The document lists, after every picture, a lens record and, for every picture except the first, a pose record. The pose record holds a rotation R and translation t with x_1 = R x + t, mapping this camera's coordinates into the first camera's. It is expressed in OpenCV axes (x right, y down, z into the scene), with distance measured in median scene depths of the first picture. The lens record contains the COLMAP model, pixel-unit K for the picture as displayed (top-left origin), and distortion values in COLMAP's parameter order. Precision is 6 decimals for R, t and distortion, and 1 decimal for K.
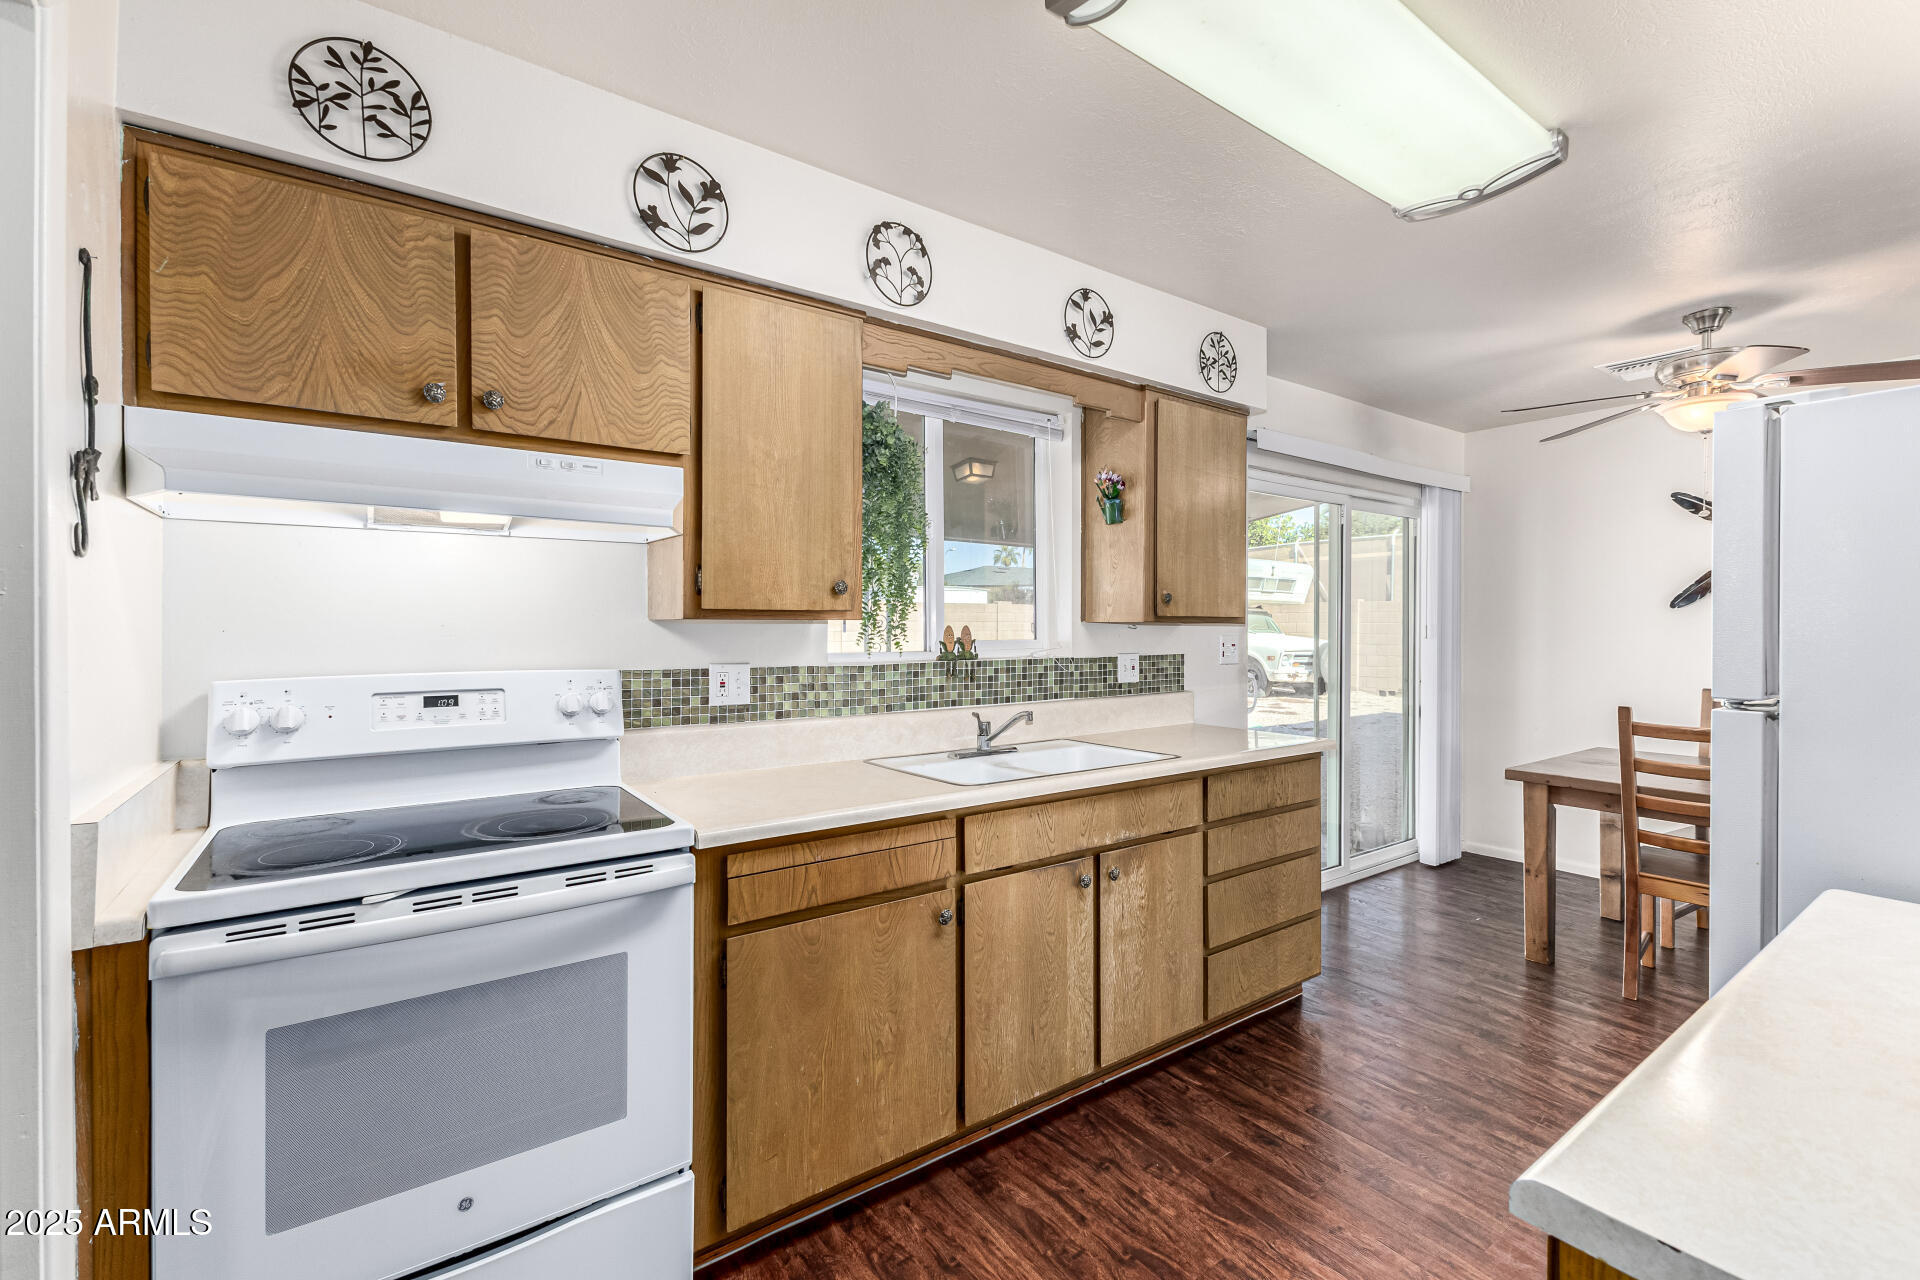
lens RADIAL K [[832.0, 0, 973.5], [0, 832.0, 628.8], [0, 0, 1]] dist [0.011008, -0.003611]
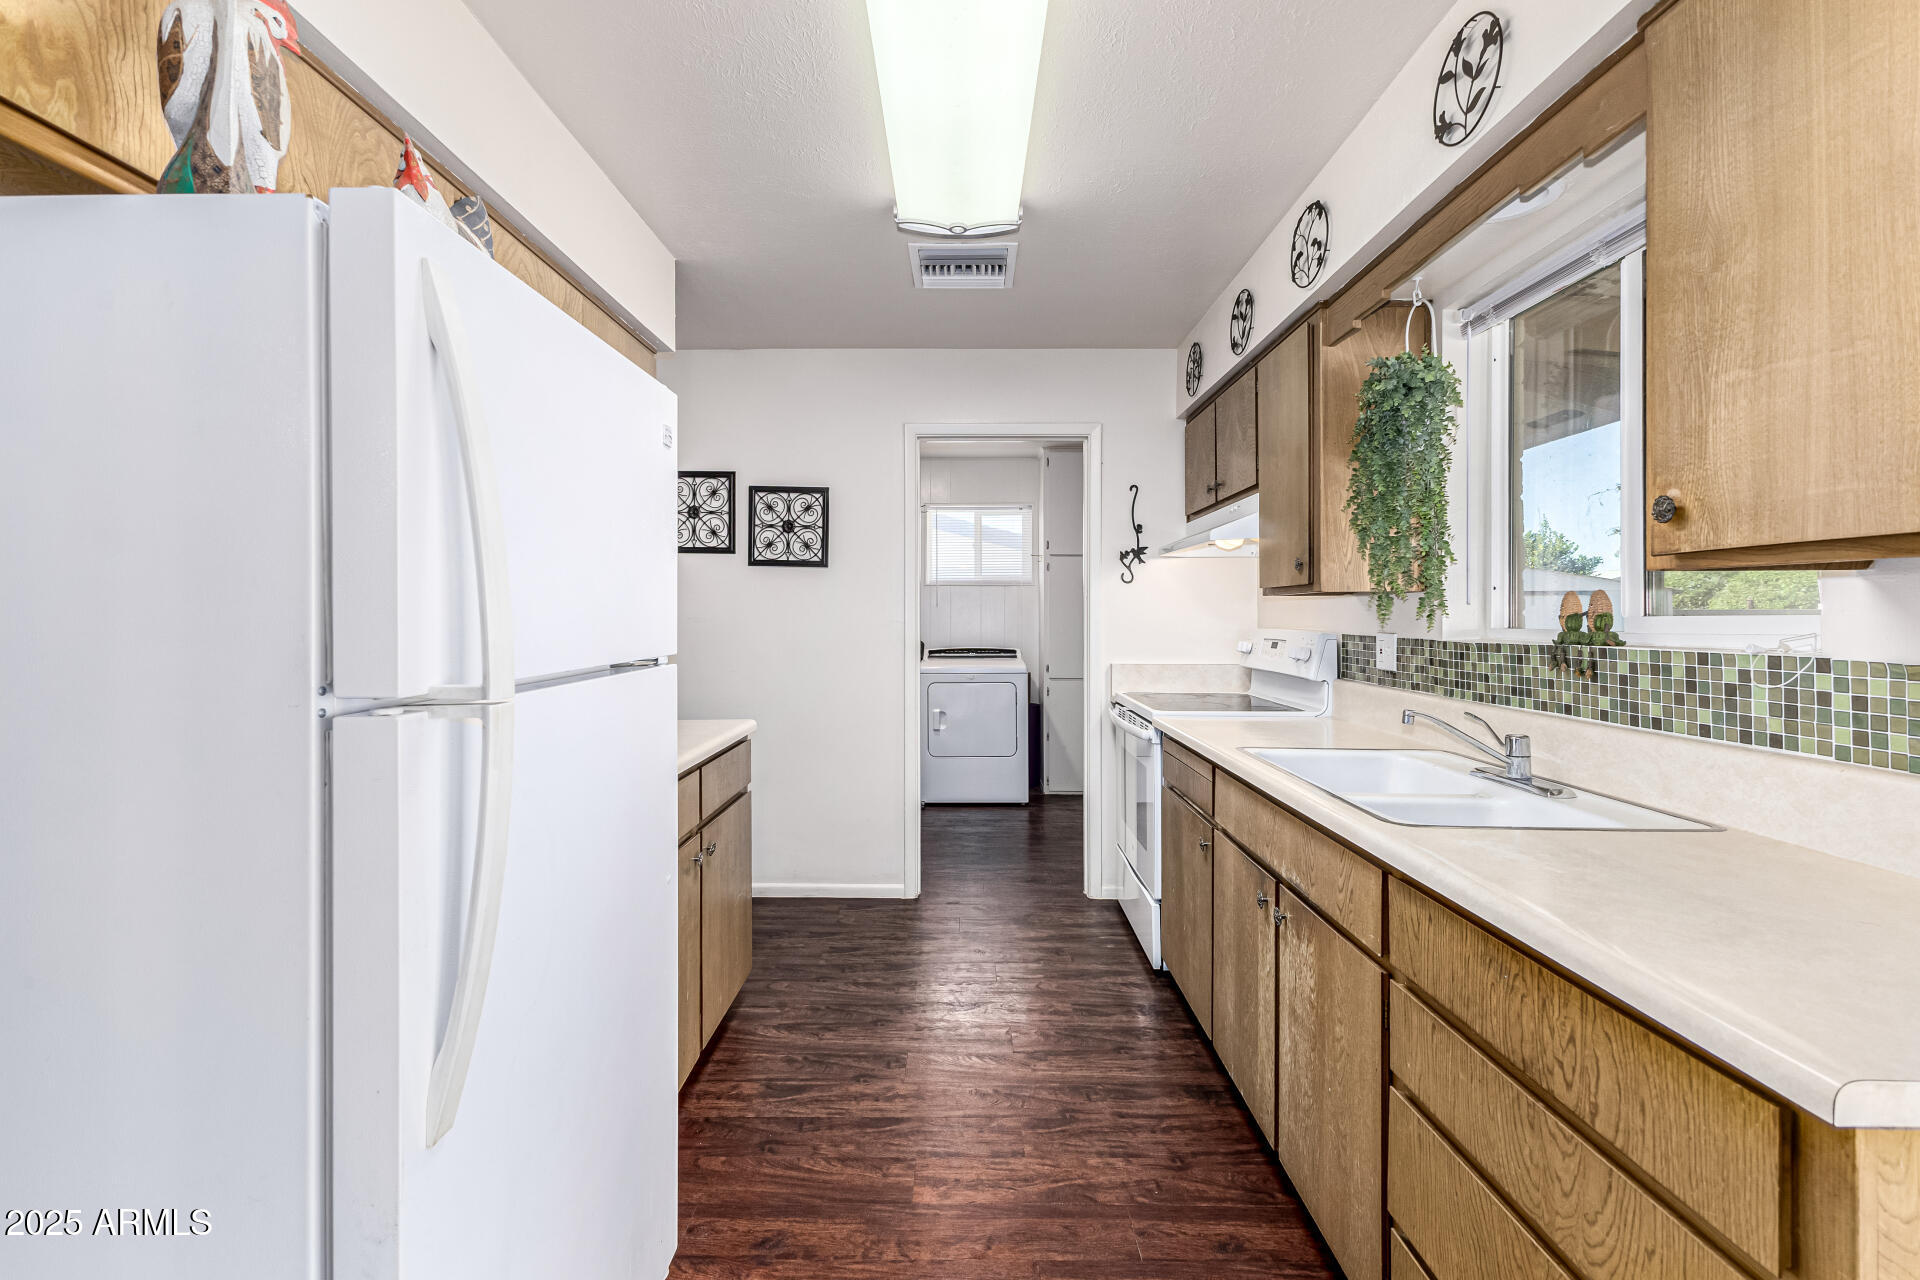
lens RADIAL K [[832.0, 0, 946.1], [0, 832.0, 614.4], [0, 0, 1]] dist [0.011008, -0.003611]
pose [[-0.612364, -0.006678, -0.790548, 0.826534], [-0.009075, 0.999958, -0.001417, 0.020494], [0.790524, 0.006307, -0.612399, 1.055580]]
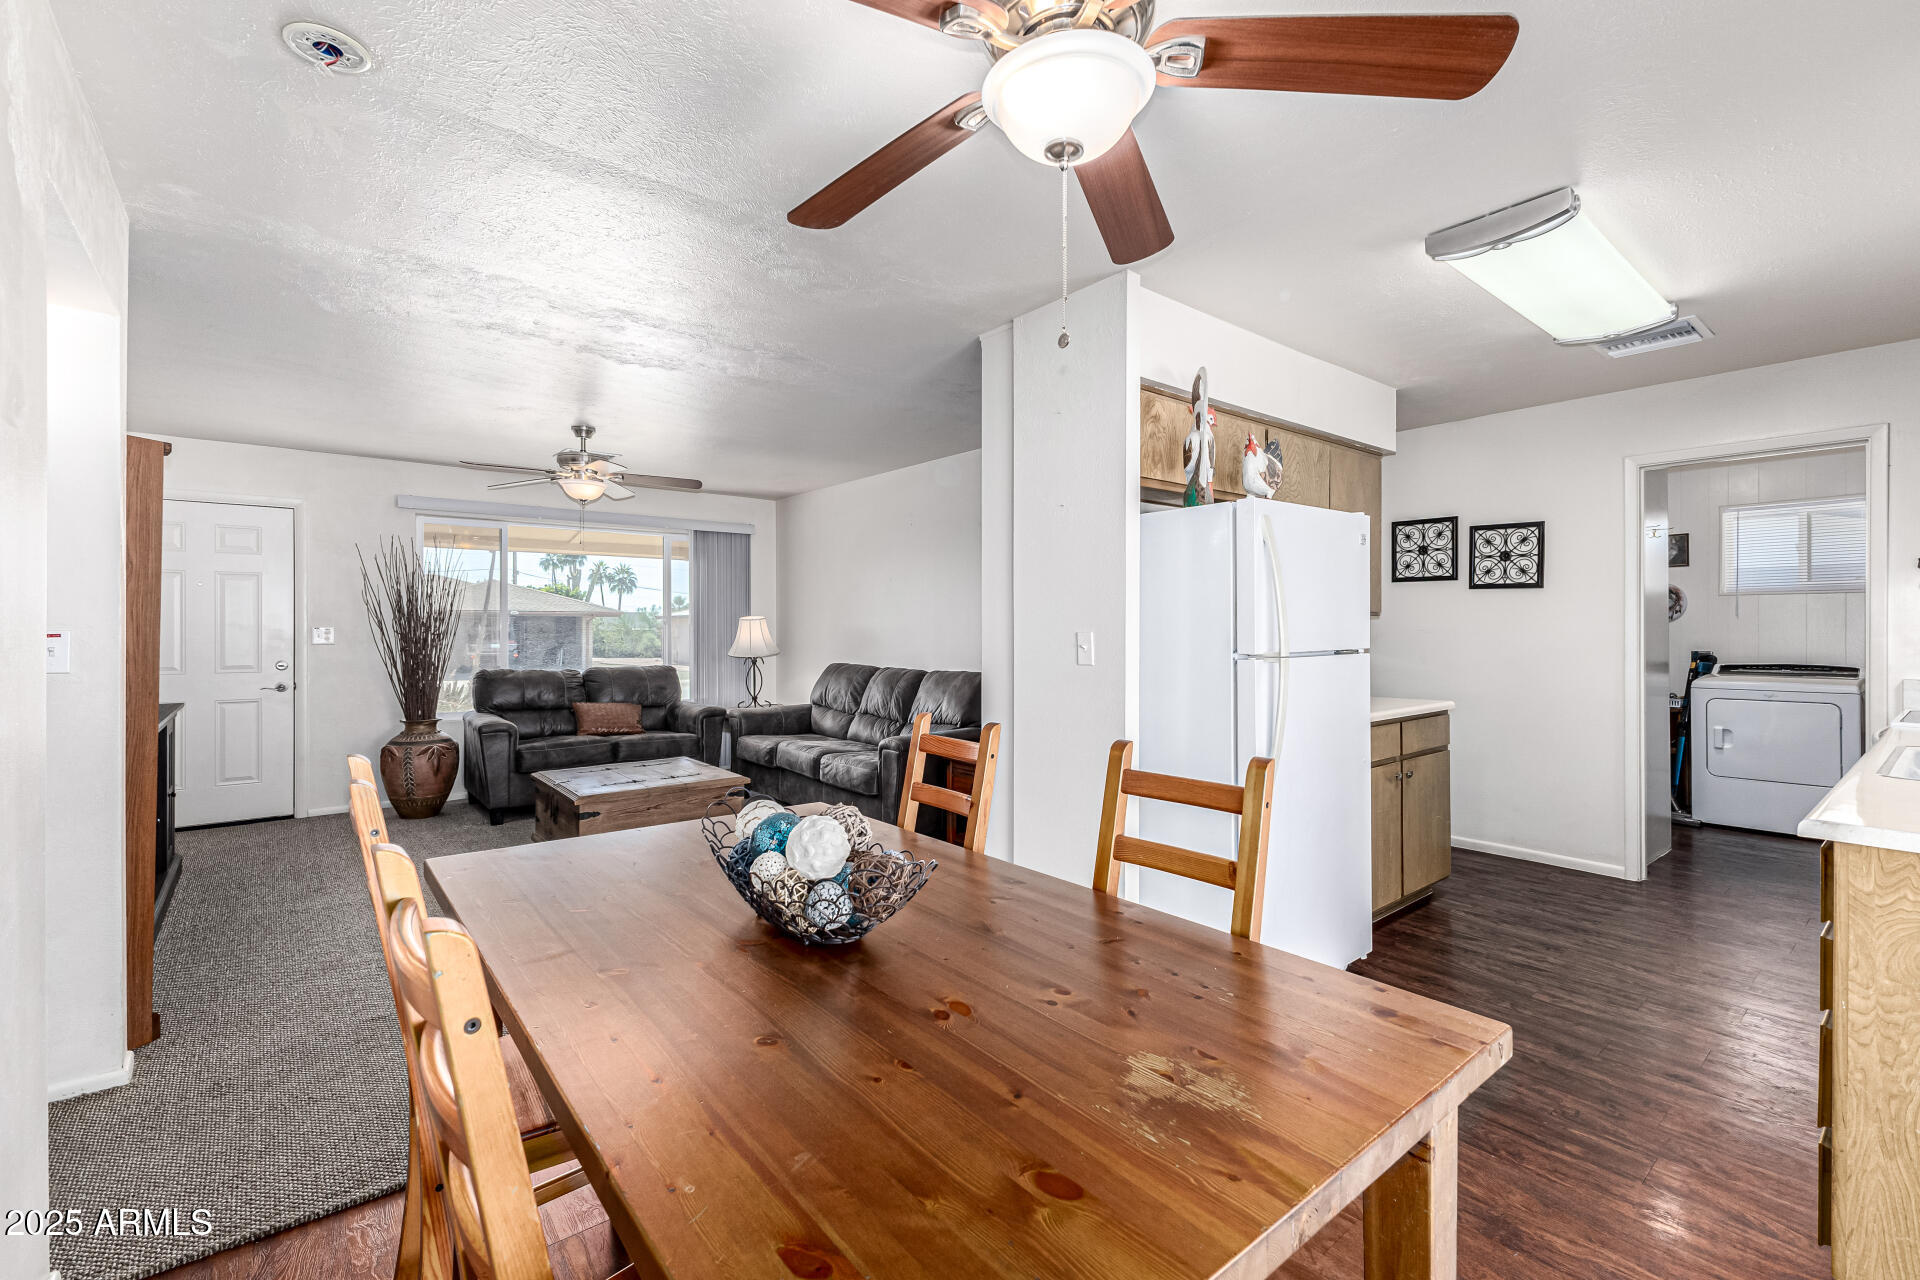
lens RADIAL K [[832.0, 0, 963.9], [0, 832.0, 632.6], [0, 0, 1]] dist [0.011008, -0.003611]
pose [[-0.998546, -0.003687, -0.053780, 1.095499], [-0.004266, 0.999934, 0.010642, 0.018087], [0.053737, 0.010856, -0.998496, 1.655261]]
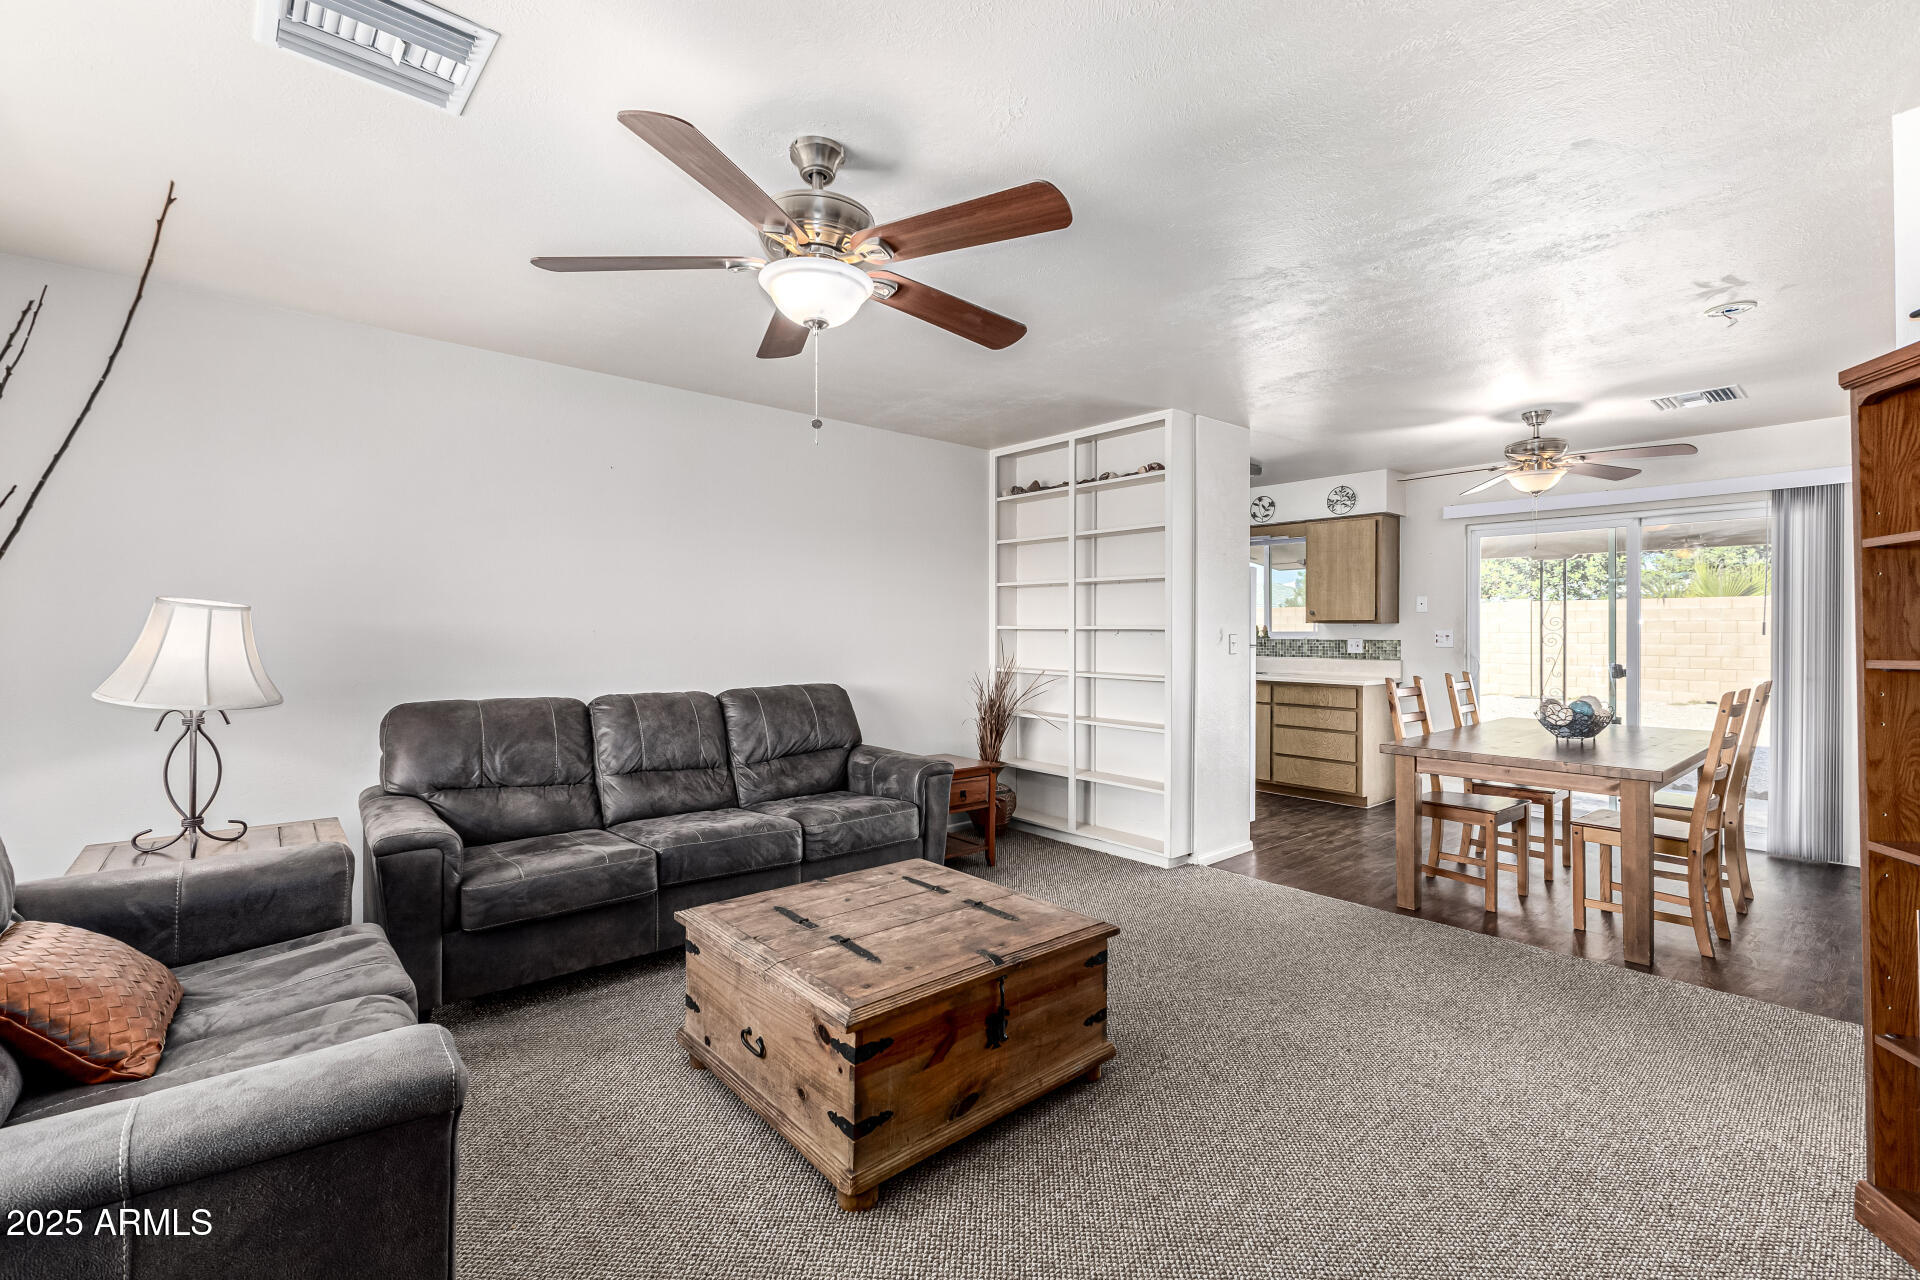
lens RADIAL K [[832.0, 0, 966.1], [0, 832.0, 629.9], [0, 0, 1]] dist [0.011008, -0.003611]
pose [[0.082754, -0.004545, -0.996560, 2.614451], [-0.008066, 0.999954, -0.005231, 0.033064], [0.996537, 0.008472, 0.082714, -0.135914]]
